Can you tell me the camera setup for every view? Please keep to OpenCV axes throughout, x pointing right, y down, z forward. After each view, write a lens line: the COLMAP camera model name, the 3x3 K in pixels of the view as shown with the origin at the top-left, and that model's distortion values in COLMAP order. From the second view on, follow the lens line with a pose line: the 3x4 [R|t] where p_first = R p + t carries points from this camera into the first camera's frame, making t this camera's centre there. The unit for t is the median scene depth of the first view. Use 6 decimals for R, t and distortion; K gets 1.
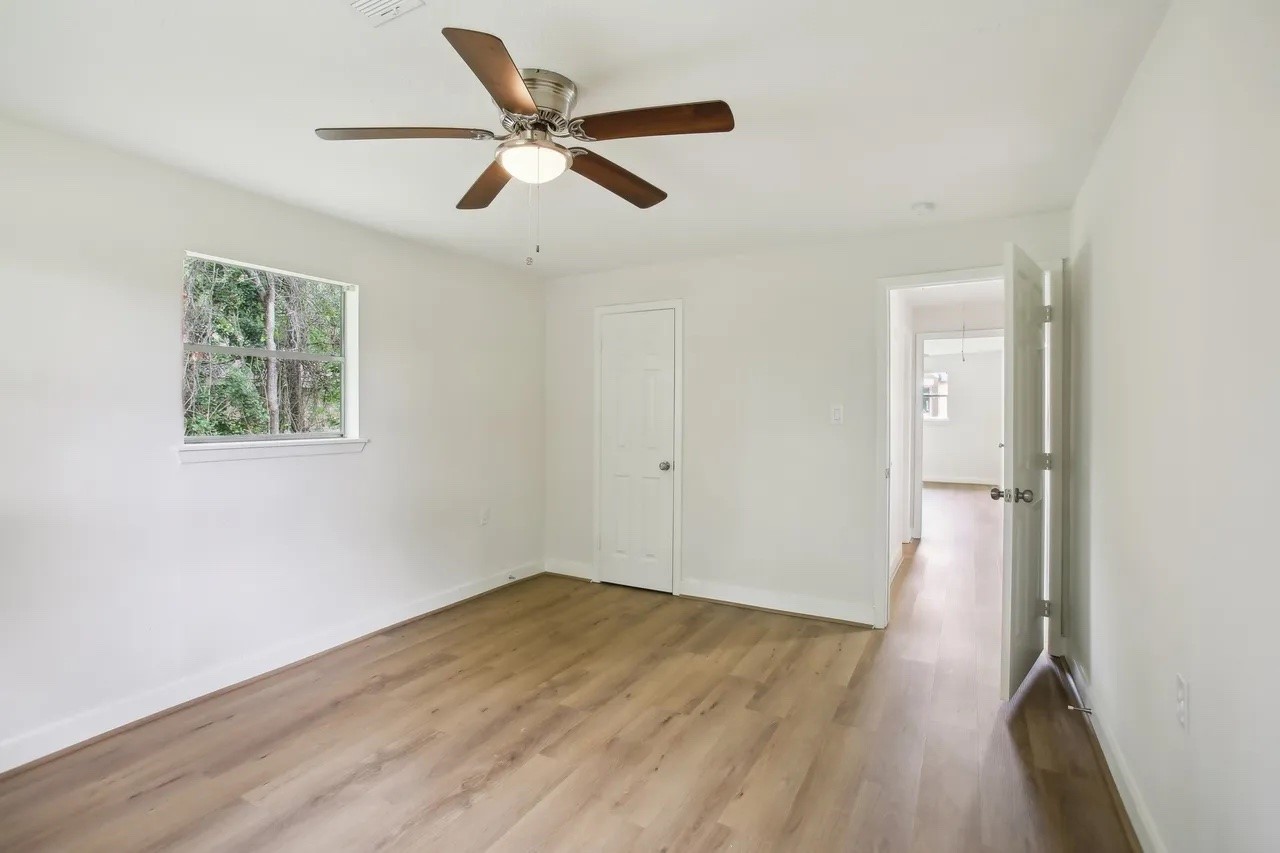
lens RADIAL K [[625.7, 0, 631.7], [0, 625.7, 430.2], [0, 0, 1]] dist [-0.071239, 0.031882]
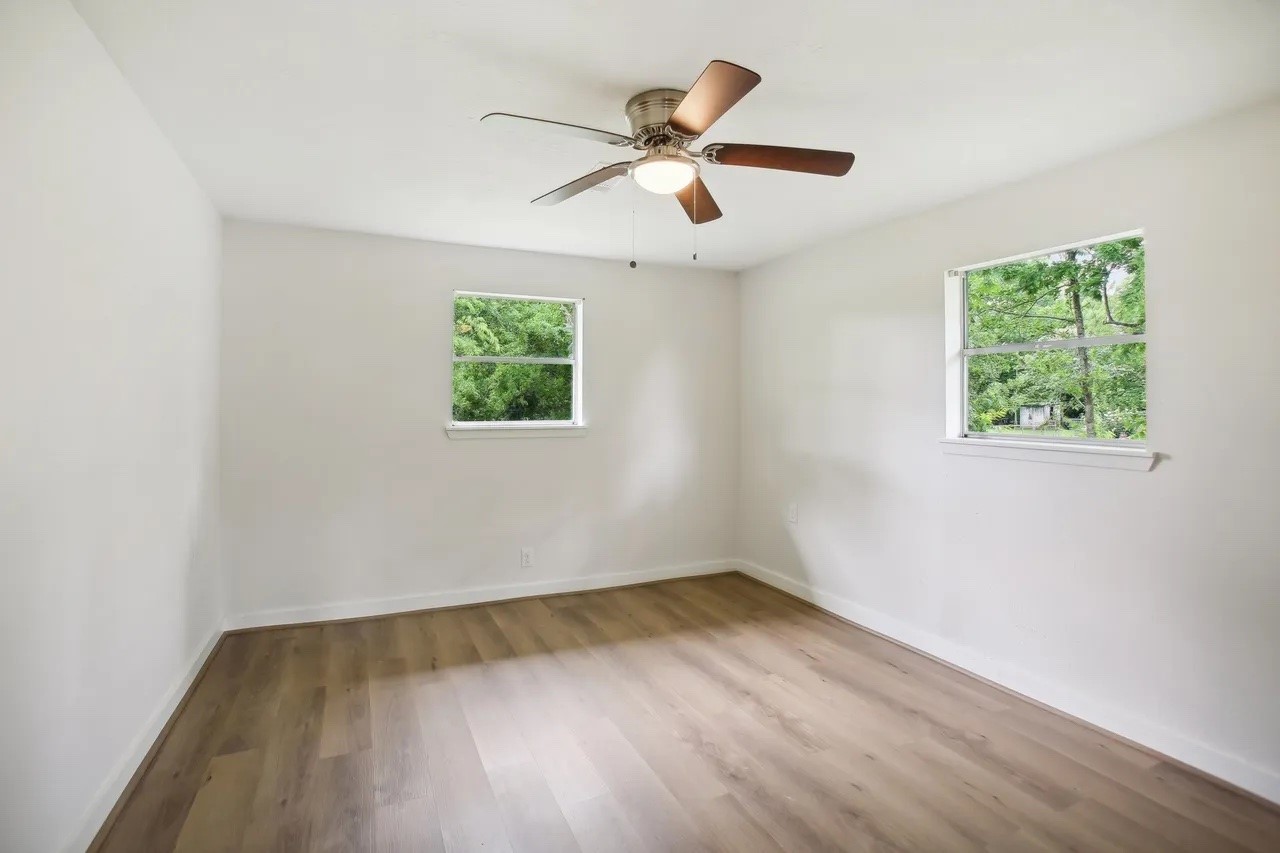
lens RADIAL K [[625.7, 0, 631.7], [0, 625.7, 430.2], [0, 0, 1]] dist [-0.071239, 0.031882]
pose [[-0.618183, 0.025157, -0.785631, 0.597113], [-0.031795, 0.997869, 0.056971, -0.038416], [0.785391, 0.060198, -0.616066, 1.363895]]
